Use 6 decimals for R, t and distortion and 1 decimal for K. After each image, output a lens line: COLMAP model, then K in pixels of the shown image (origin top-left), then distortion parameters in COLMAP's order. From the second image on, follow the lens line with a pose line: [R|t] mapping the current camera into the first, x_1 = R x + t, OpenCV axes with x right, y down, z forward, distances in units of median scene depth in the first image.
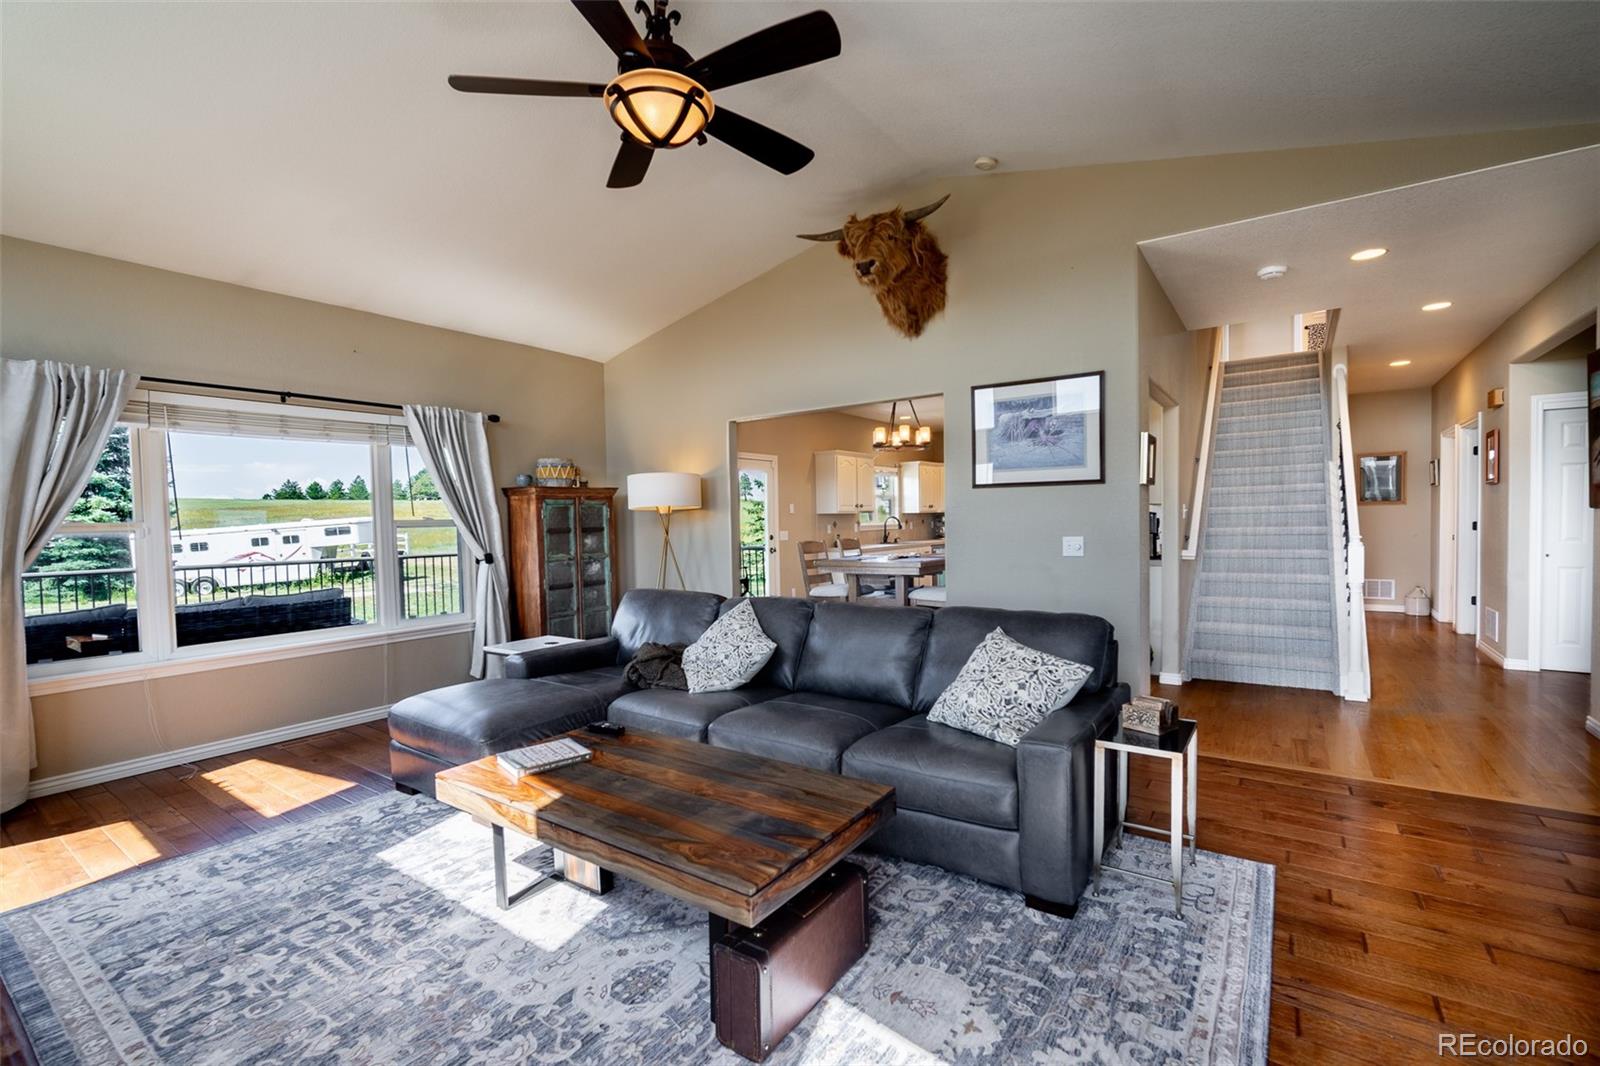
lens RADIAL K [[697.6, 0, 800.2], [0, 697.6, 535.5], [0, 0, 1]] dist [-0.011976, 0.000002]
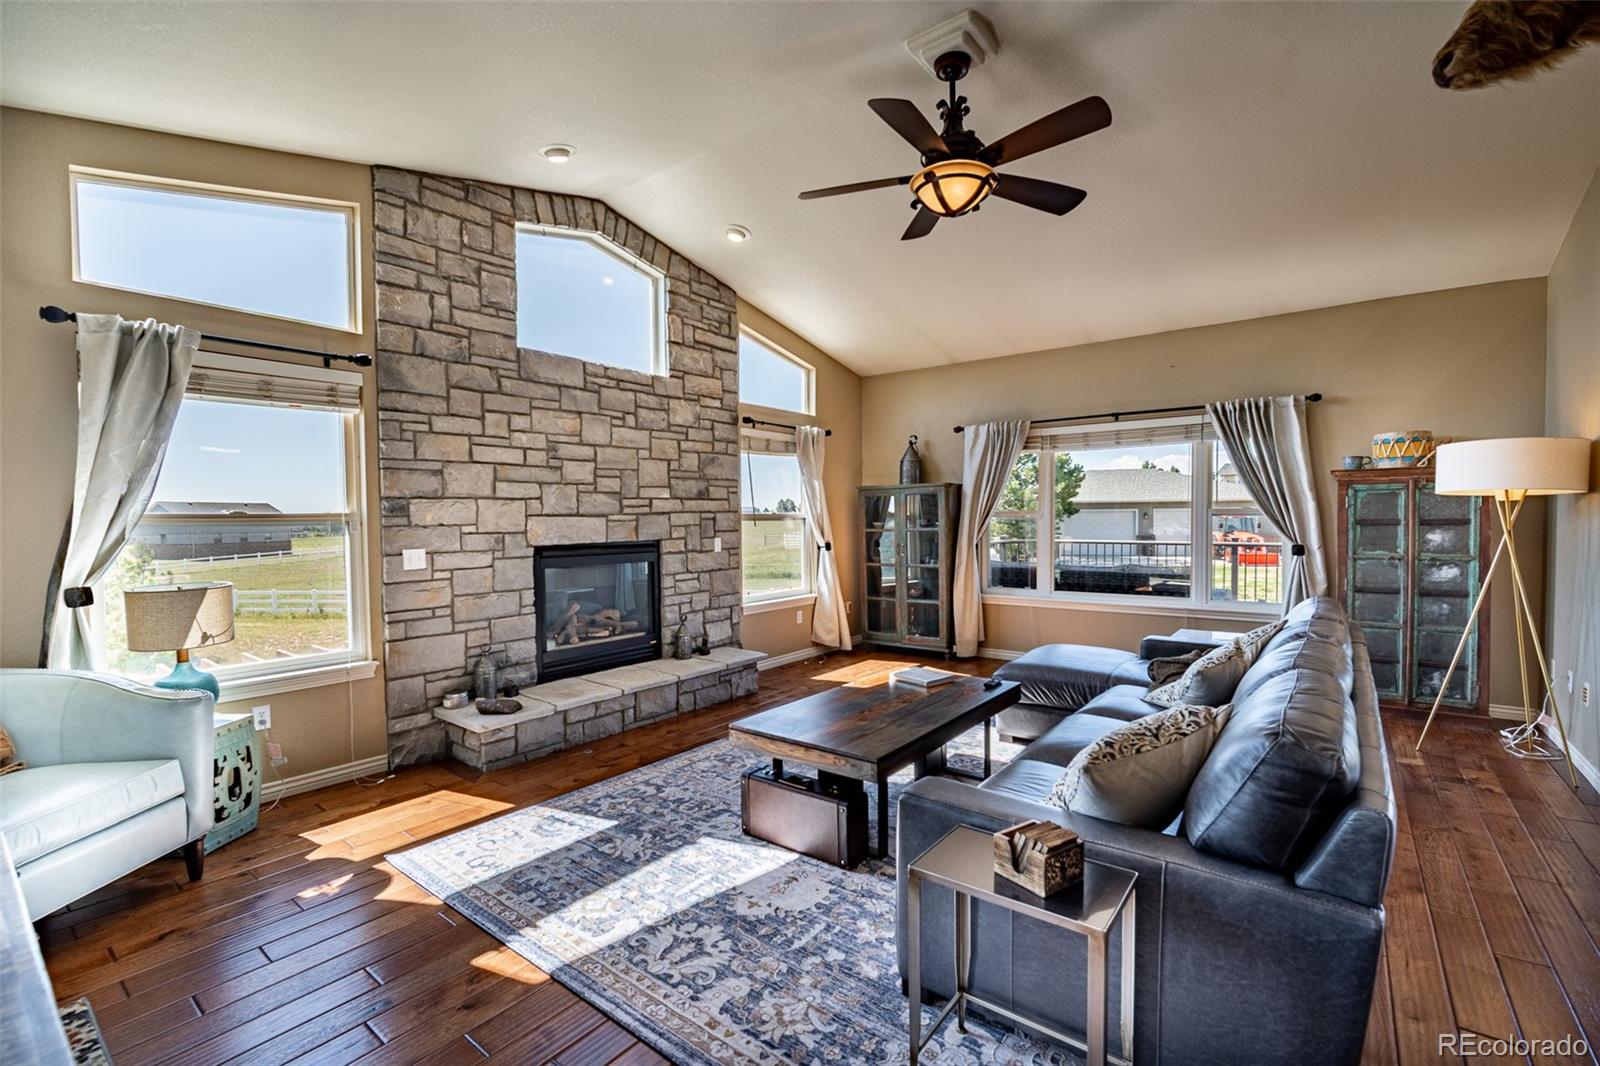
lens RADIAL K [[697.6, 0, 800.7], [0, 697.6, 530.6], [0, 0, 1]] dist [-0.011976, 0.000002]
pose [[-0.050548, 0.036738, -0.998046, 0.652054], [-0.012651, 0.999219, 0.037422, -0.024889], [0.998641, 0.014518, -0.050044, 0.482849]]
